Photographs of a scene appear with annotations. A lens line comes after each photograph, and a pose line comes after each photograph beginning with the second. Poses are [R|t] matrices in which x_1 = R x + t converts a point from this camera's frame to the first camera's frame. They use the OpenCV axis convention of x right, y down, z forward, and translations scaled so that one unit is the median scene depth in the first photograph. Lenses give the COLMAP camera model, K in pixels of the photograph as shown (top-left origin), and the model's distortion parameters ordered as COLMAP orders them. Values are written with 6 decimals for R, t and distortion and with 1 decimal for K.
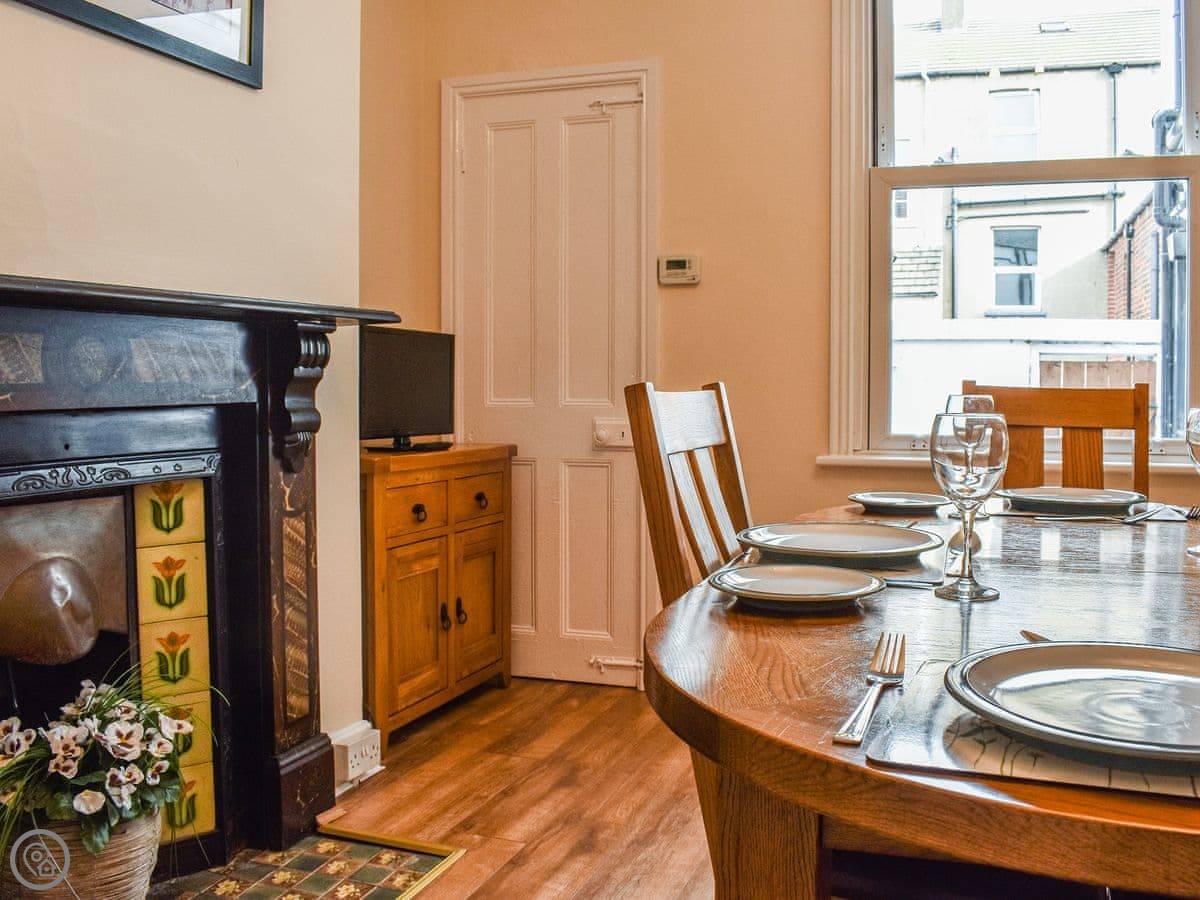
lens RADIAL K [[1062.0, 0, 599.0], [0, 1062.0, 445.8], [0, 0, 1]] dist [-0.065052, 0.005404]
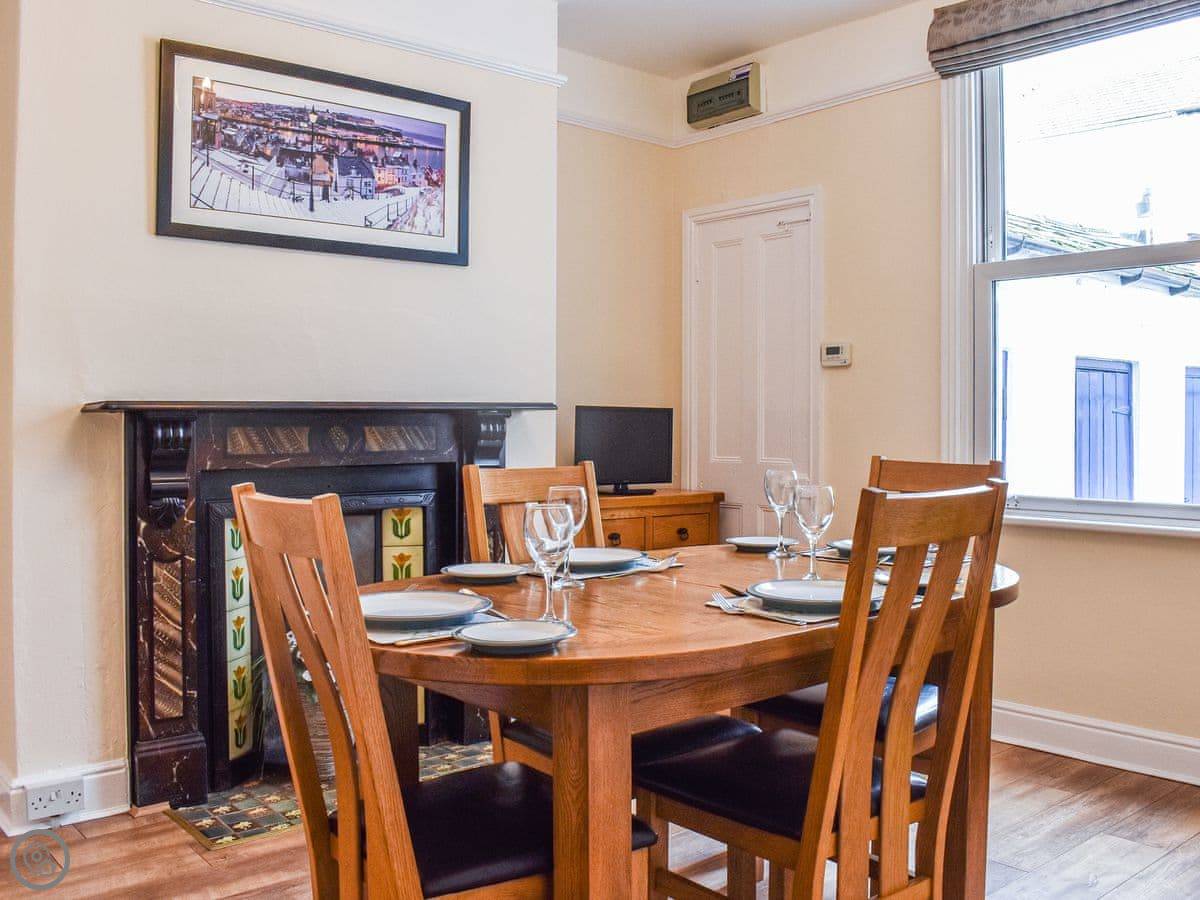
lens RADIAL K [[1108.4, 0, 600.0], [0, 1108.4, 450.0], [0, 0, 1]] dist [-0.091078, 0.015605]
pose [[0.850283, 0.016556, -0.526065, 0.733901], [-0.030889, 0.999352, -0.018475, -0.033905], [0.525418, 0.031959, 0.850244, -0.318581]]
